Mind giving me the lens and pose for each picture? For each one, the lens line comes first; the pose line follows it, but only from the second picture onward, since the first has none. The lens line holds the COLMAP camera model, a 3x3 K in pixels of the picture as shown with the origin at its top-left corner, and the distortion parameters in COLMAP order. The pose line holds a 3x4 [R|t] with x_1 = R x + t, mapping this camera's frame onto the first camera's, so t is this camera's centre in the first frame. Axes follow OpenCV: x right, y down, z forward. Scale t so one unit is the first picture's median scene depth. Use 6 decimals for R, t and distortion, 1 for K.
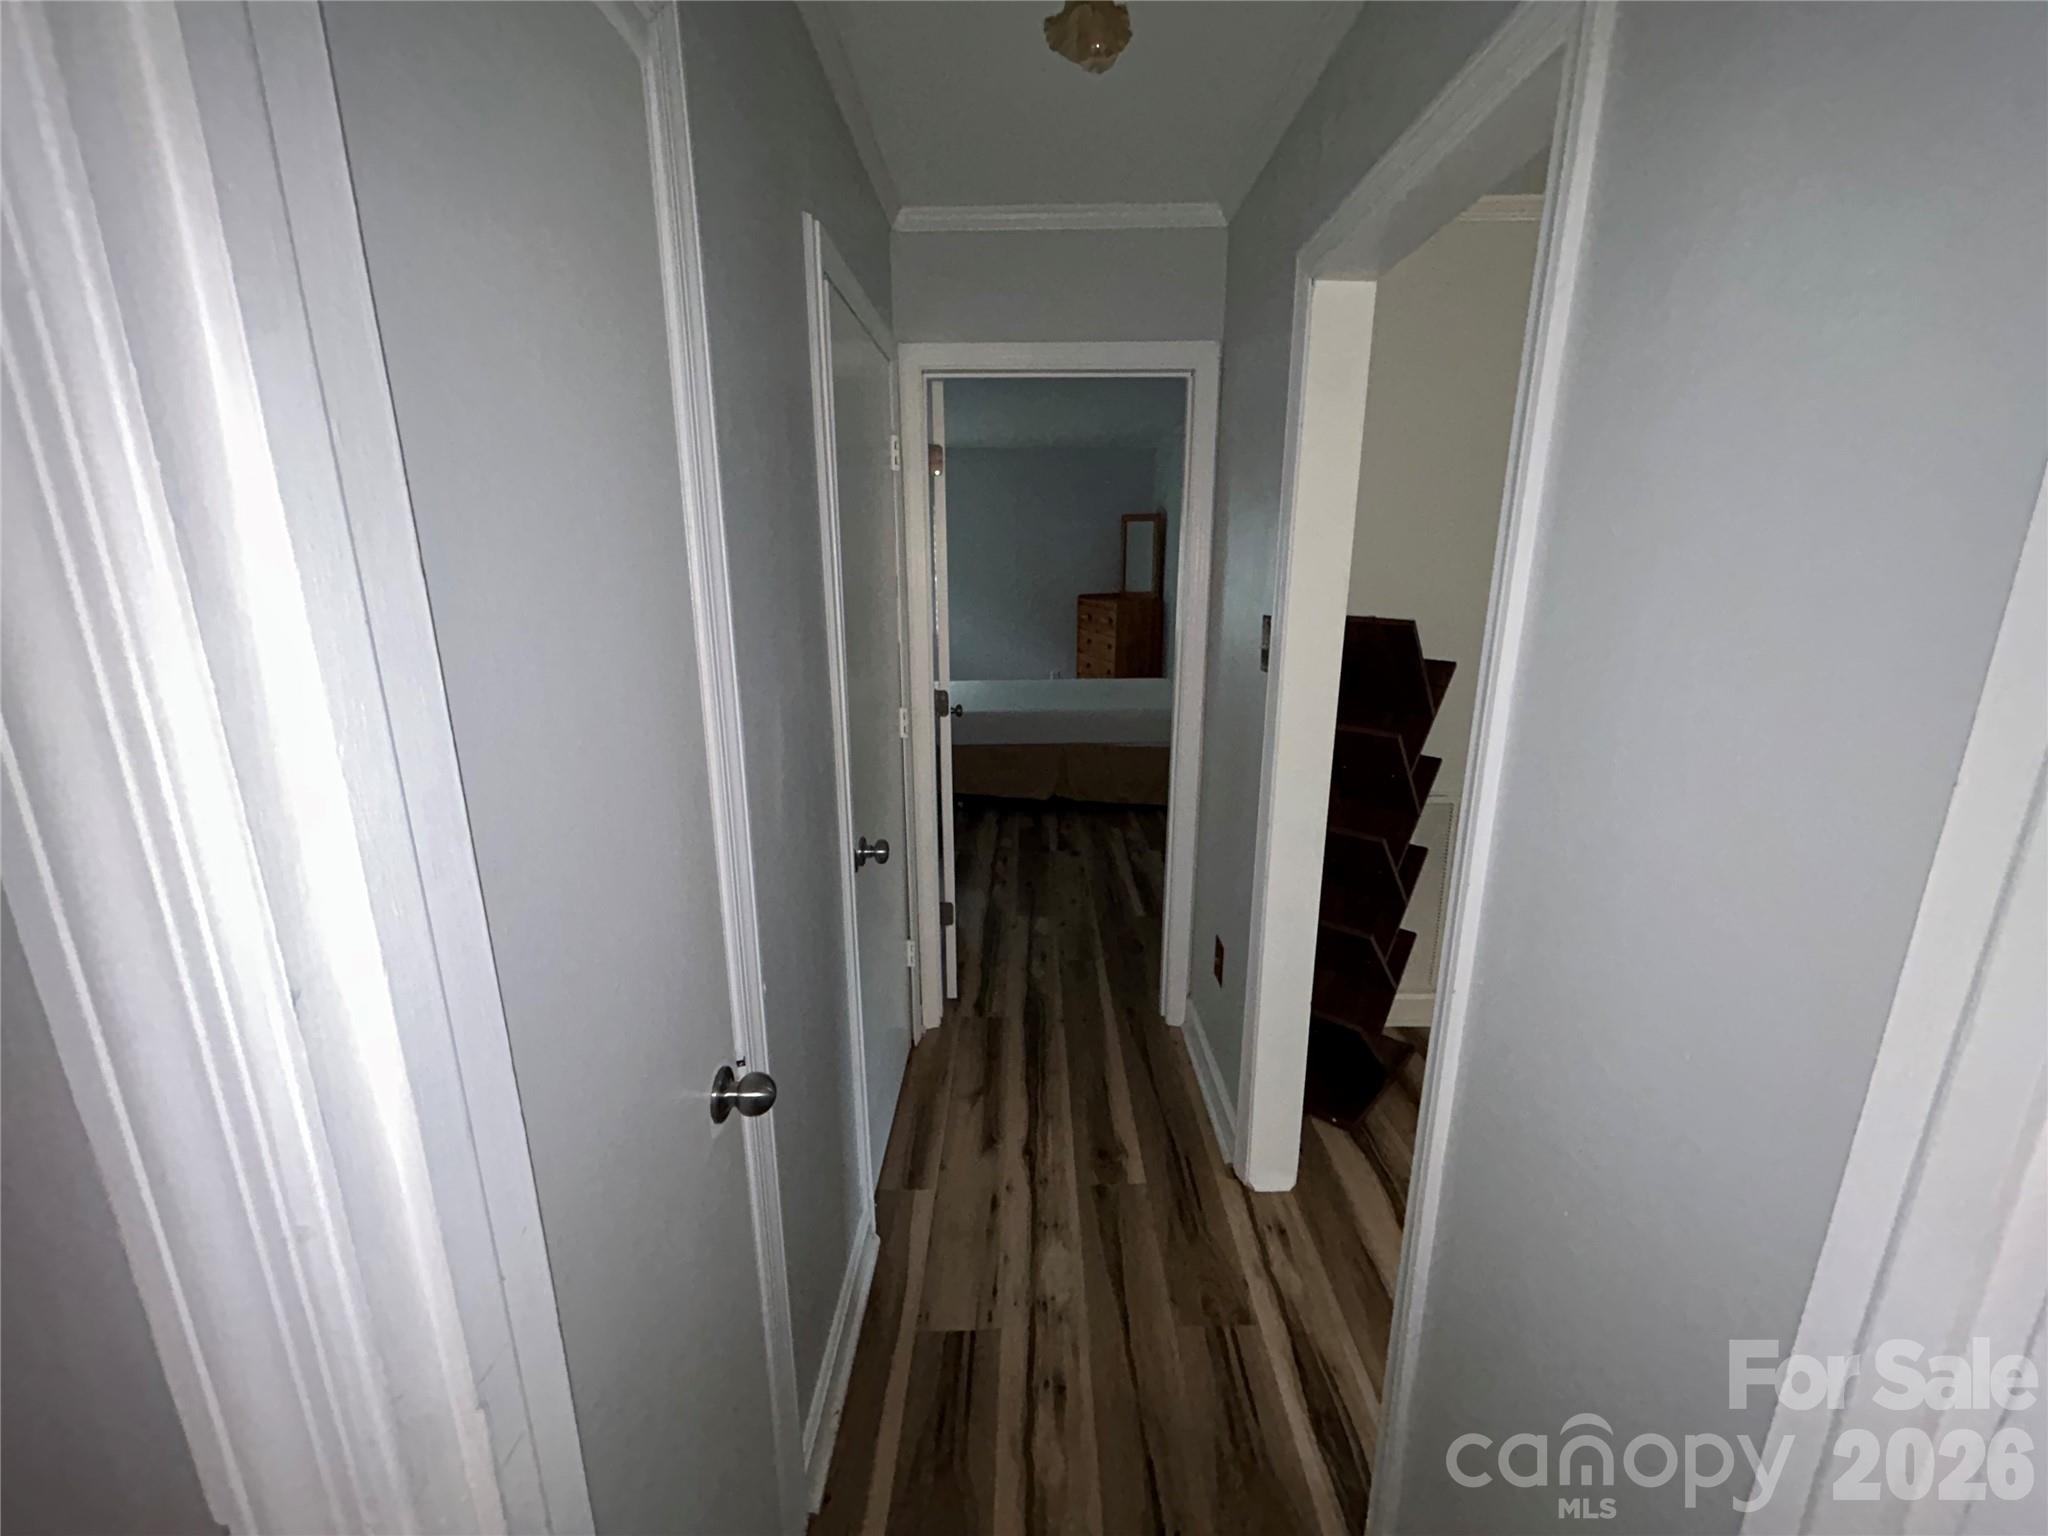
lens RADIAL K [[827.7, 0, 1026.5], [0, 827.7, 761.9], [0, 0, 1]] dist [-0.001120, 0.000828]
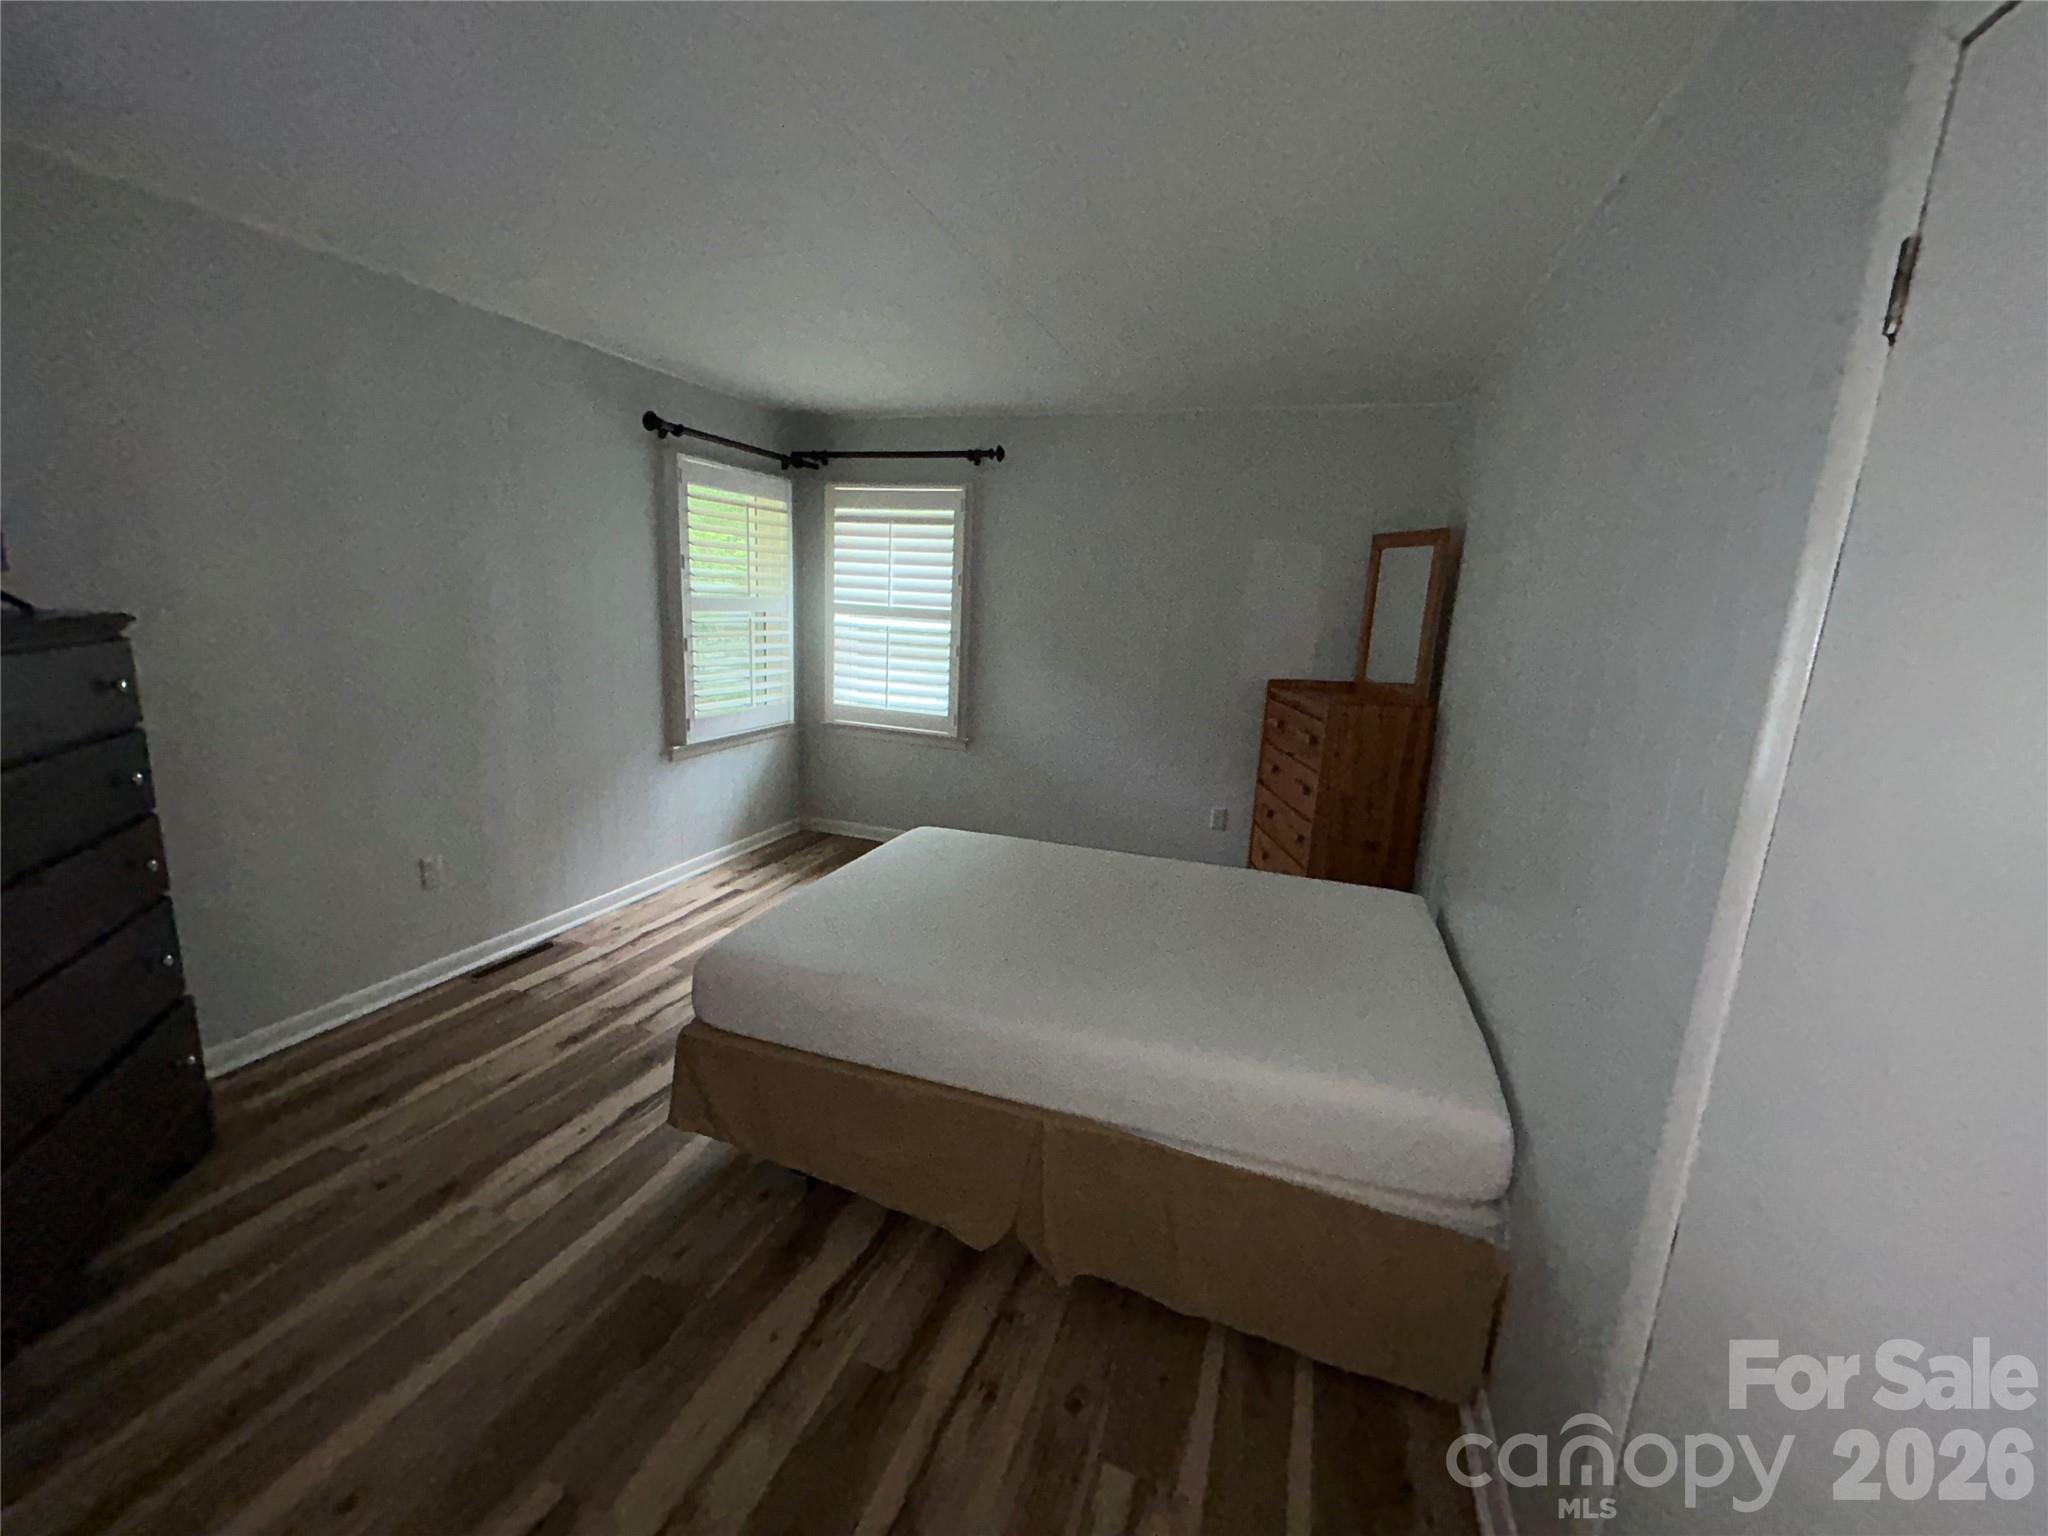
lens RADIAL K [[827.7, 0, 1035.4], [0, 827.7, 767.4], [0, 0, 1]] dist [-0.001120, 0.000828]
pose [[0.943005, 0.109714, -0.314173, 0.099191], [-0.127760, 0.991101, -0.037370, -0.110917], [0.307277, 0.075379, 0.948630, 0.466456]]
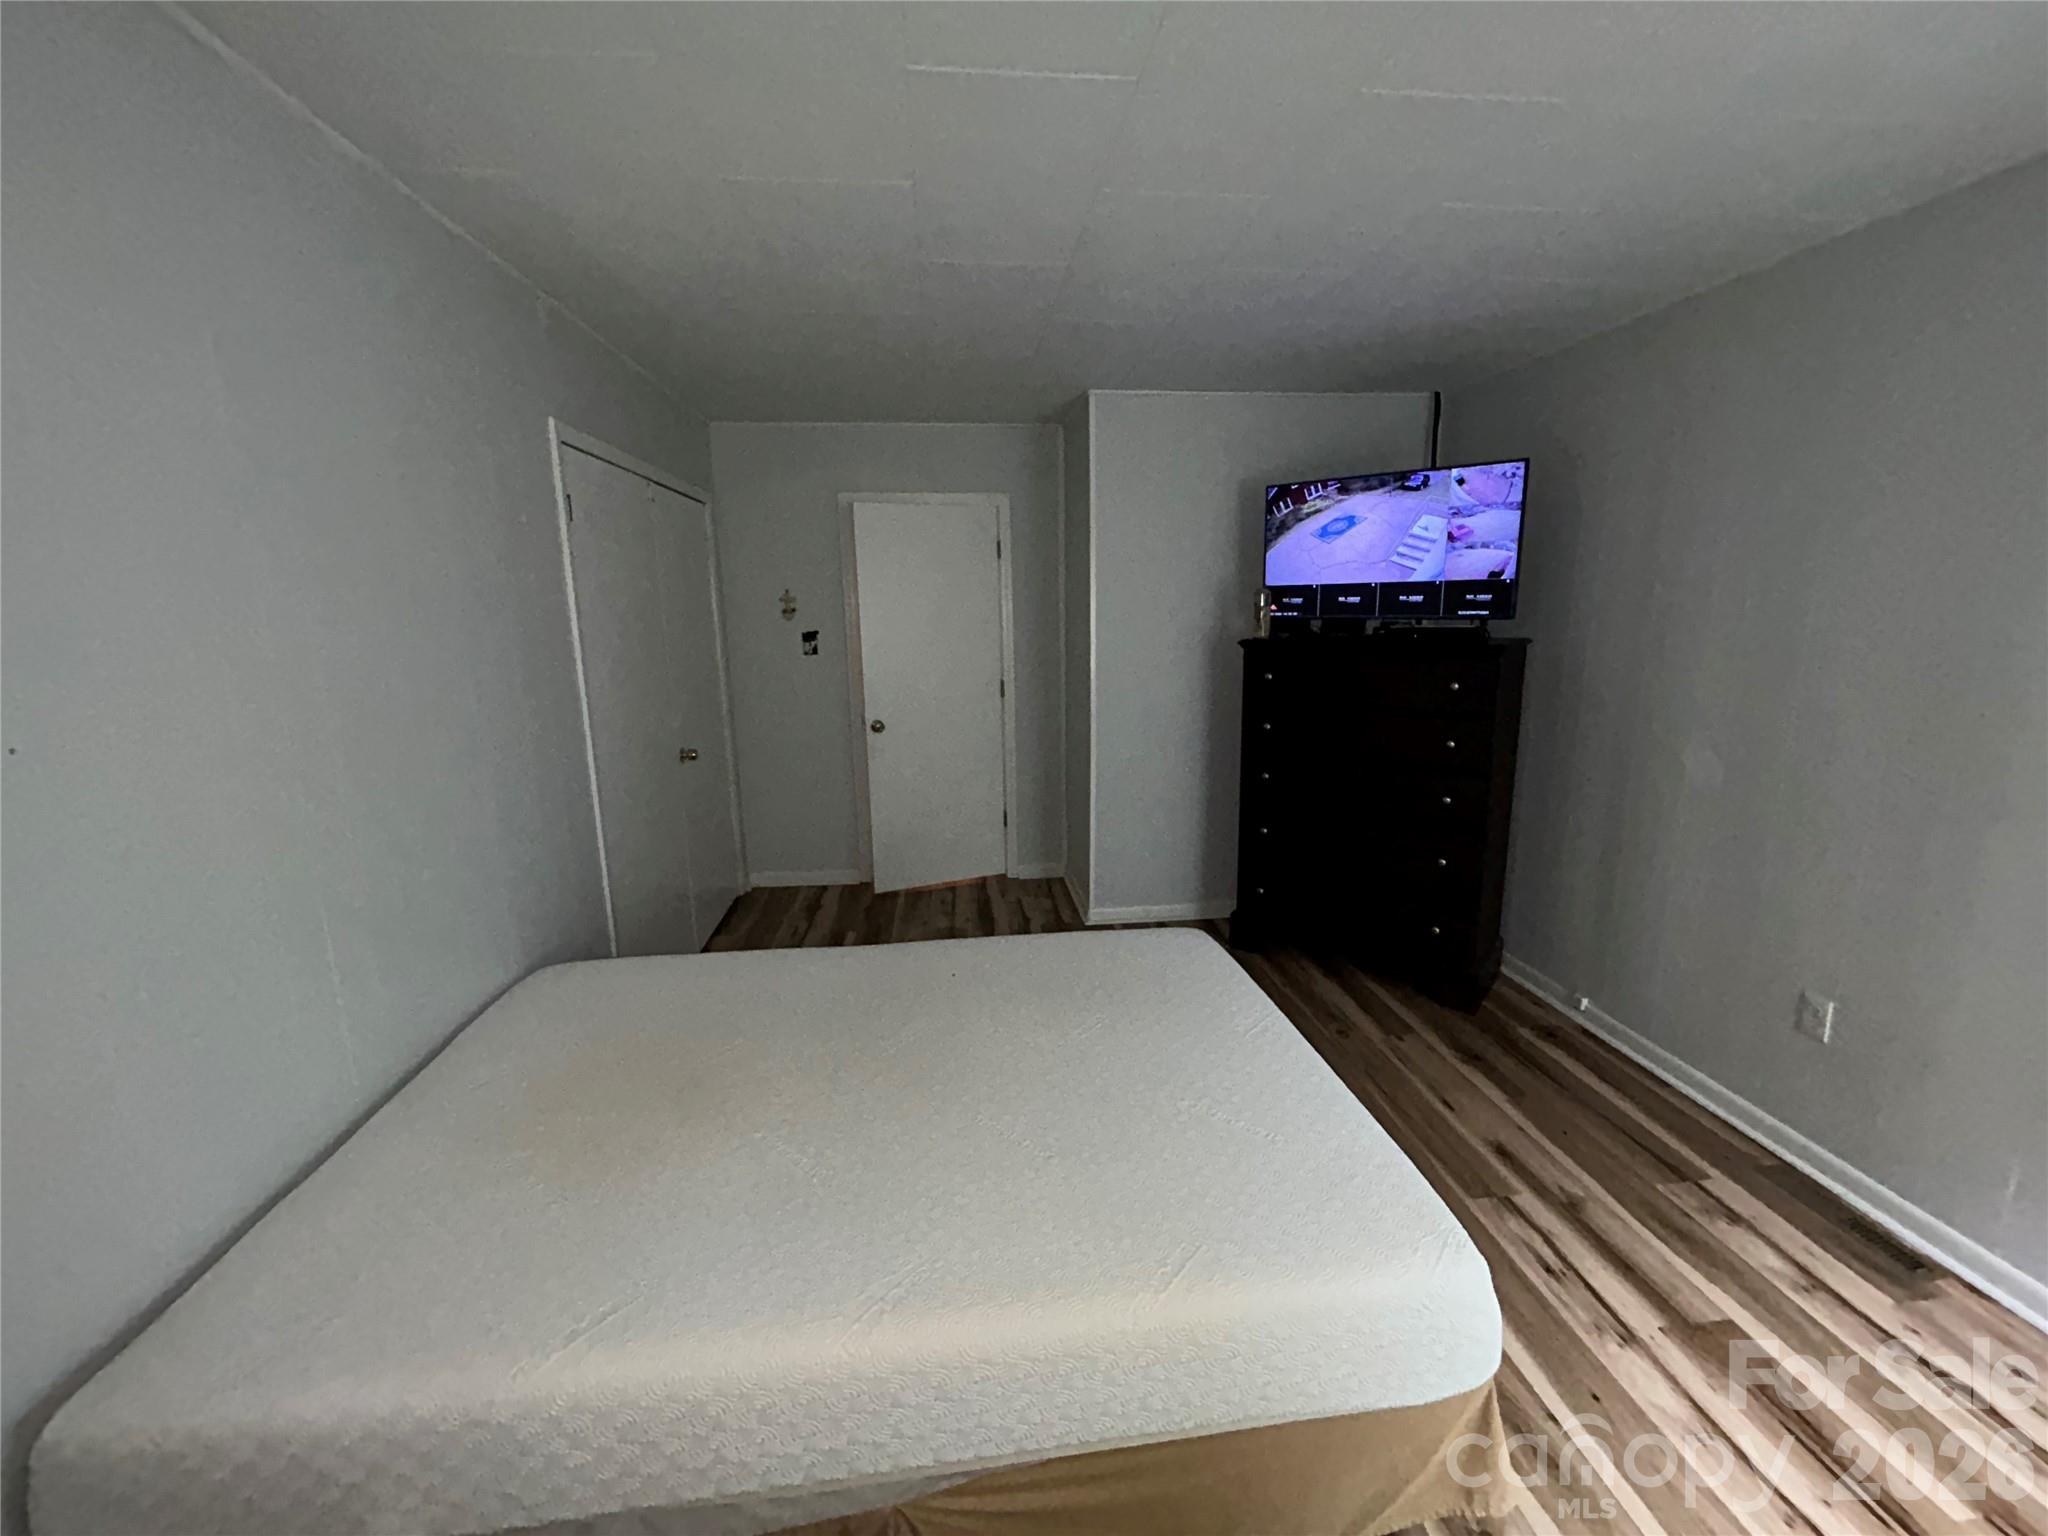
lens RADIAL K [[827.7, 0, 1034.8], [0, 827.7, 775.4], [0, 0, 1]] dist [-0.001120, 0.000828]
pose [[-0.994072, 0.030093, -0.104475, 0.038533], [-0.019783, 0.894826, 0.445977, -0.199266], [0.106908, 0.445400, -0.888926, 0.794775]]
